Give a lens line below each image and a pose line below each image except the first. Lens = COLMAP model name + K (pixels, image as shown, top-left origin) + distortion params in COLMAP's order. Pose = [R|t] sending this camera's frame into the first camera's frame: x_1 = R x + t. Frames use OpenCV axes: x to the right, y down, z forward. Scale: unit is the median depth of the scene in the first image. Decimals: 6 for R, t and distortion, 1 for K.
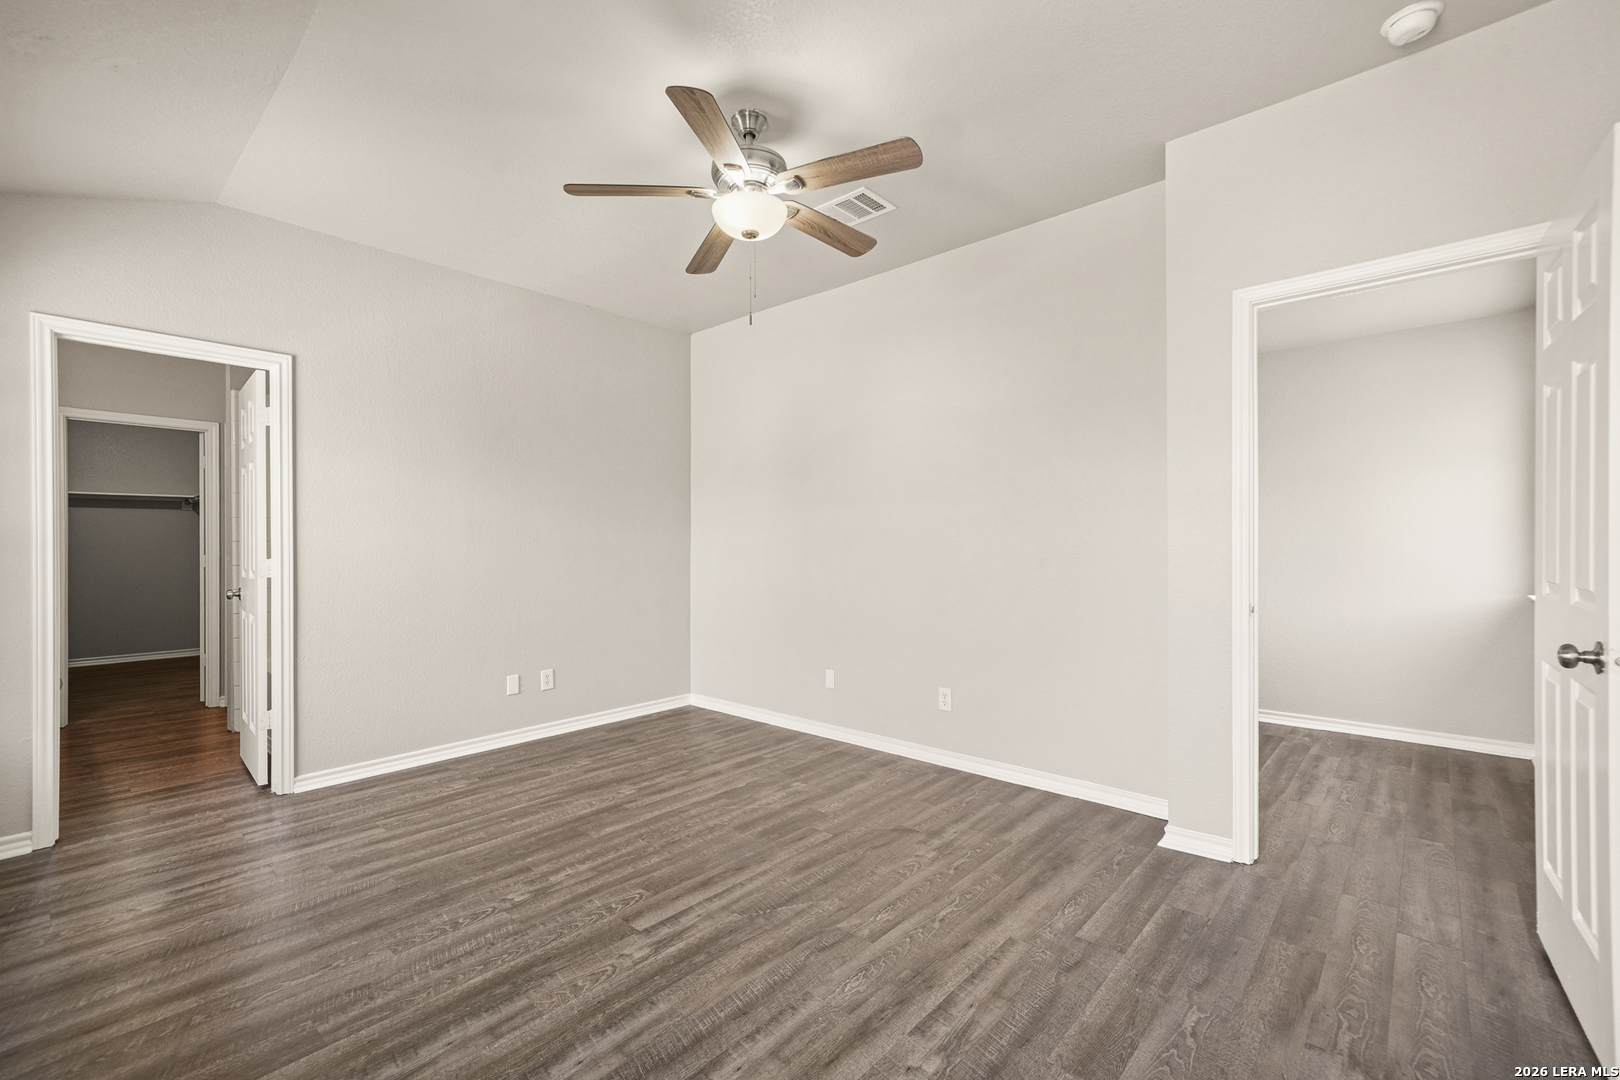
lens RADIAL K [[685.7, 0, 805.5], [0, 685.7, 548.4], [0, 0, 1]] dist [0.007691, -0.000150]
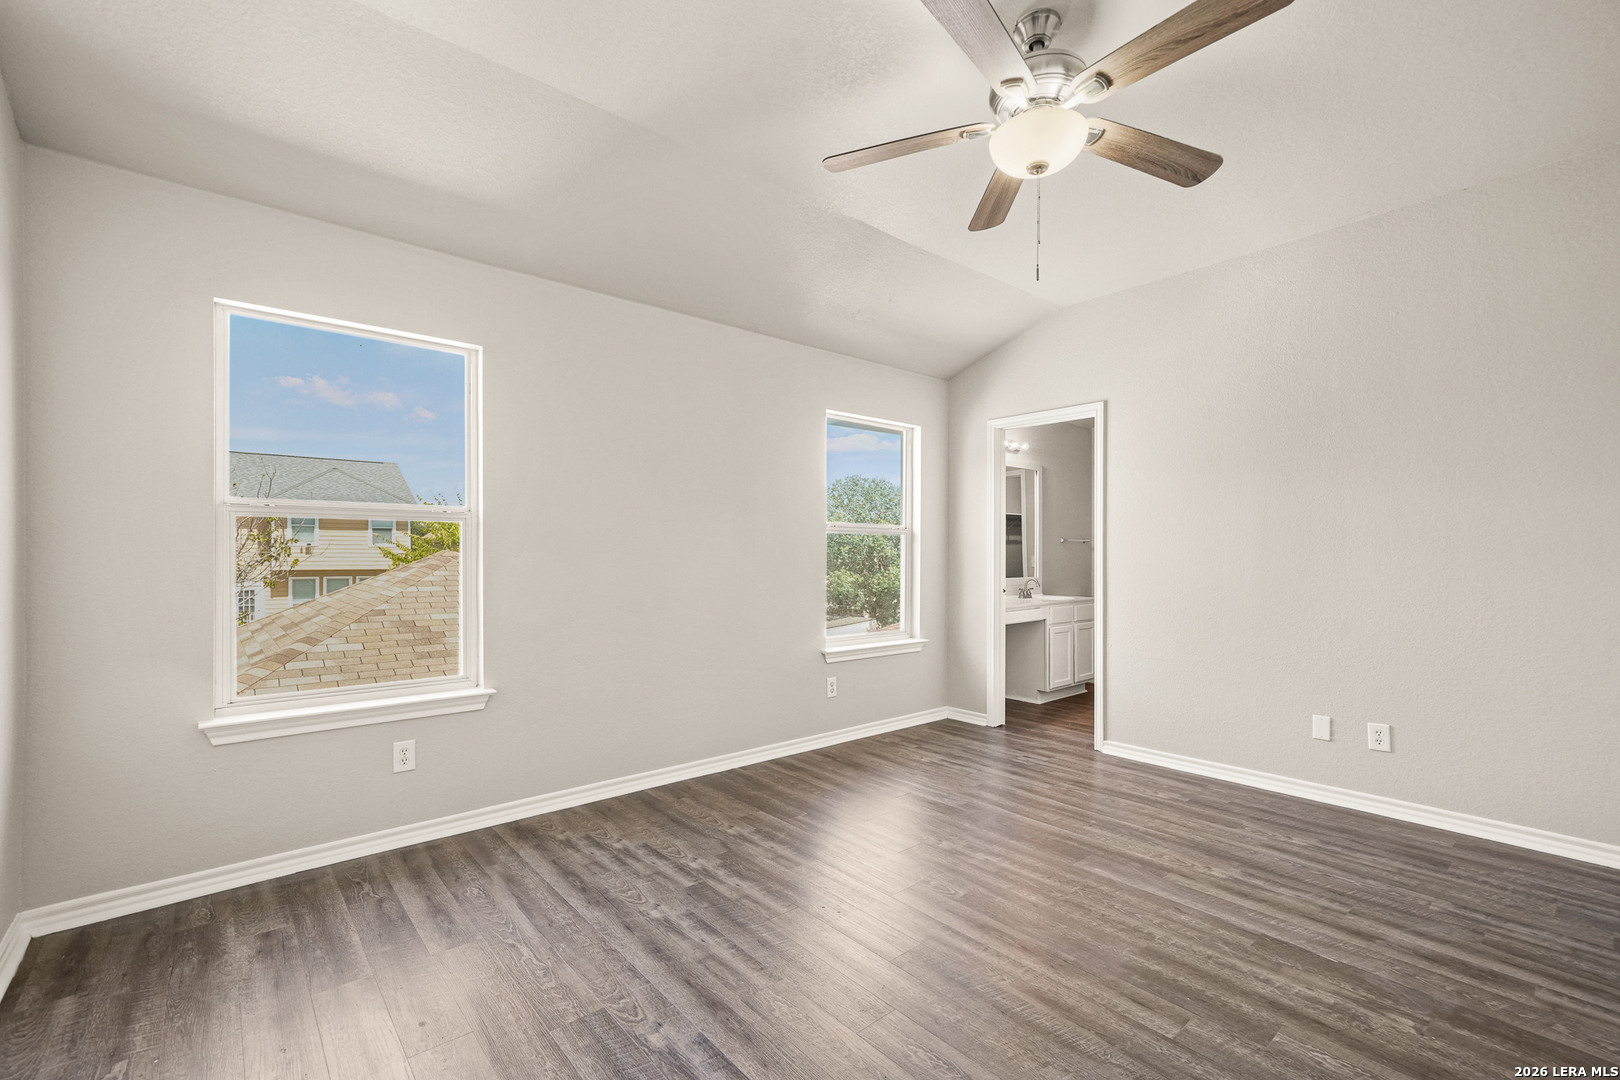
lens RADIAL K [[685.7, 0, 805.5], [0, 685.7, 548.4], [0, 0, 1]] dist [0.007691, -0.000150]
pose [[-0.117955, -0.004062, -0.993011, 0.563098], [-0.005648, 0.999978, -0.003419, -0.006085], [0.993003, 0.005205, -0.117975, 0.622267]]
